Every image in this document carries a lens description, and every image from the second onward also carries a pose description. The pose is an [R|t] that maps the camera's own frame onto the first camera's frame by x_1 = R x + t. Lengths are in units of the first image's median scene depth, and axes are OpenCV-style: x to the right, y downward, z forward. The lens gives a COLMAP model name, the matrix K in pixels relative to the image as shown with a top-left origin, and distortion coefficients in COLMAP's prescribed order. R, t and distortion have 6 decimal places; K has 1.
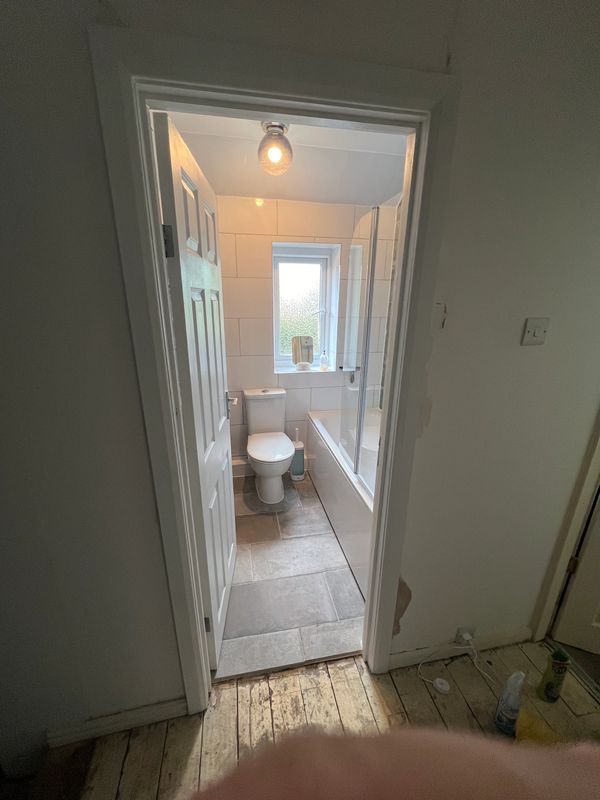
lens RADIAL K [[326.7, 0, 300.0], [0, 326.7, 400.0], [0, 0, 1]] dist [0.000294, 0.000009]
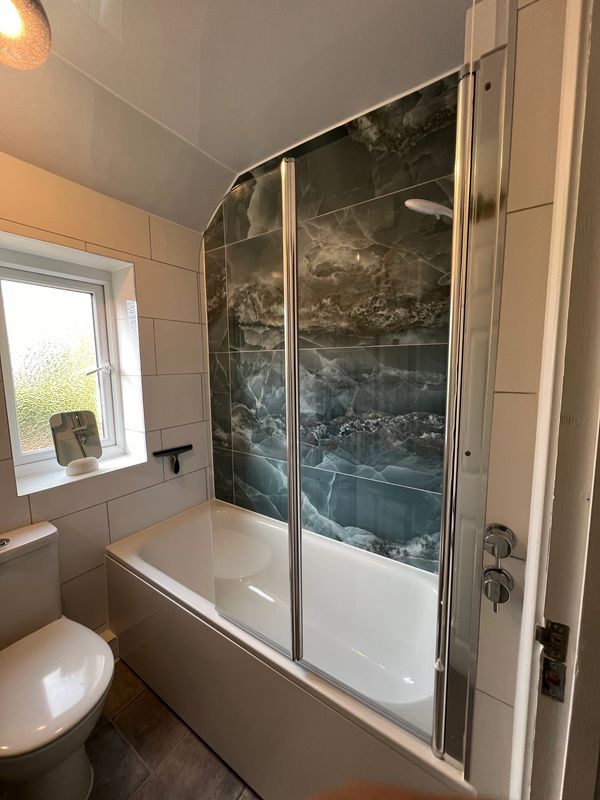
lens RADIAL K [[317.6, 0, 300.0], [0, 317.6, 400.0], [0, 0, 1]] dist [-0.002469, -0.000359]
pose [[0.719149, -0.095819, 0.688217, -0.083374], [0.234261, 0.965895, -0.110310, -0.066514], [-0.654176, 0.240552, 0.717069, 0.364751]]
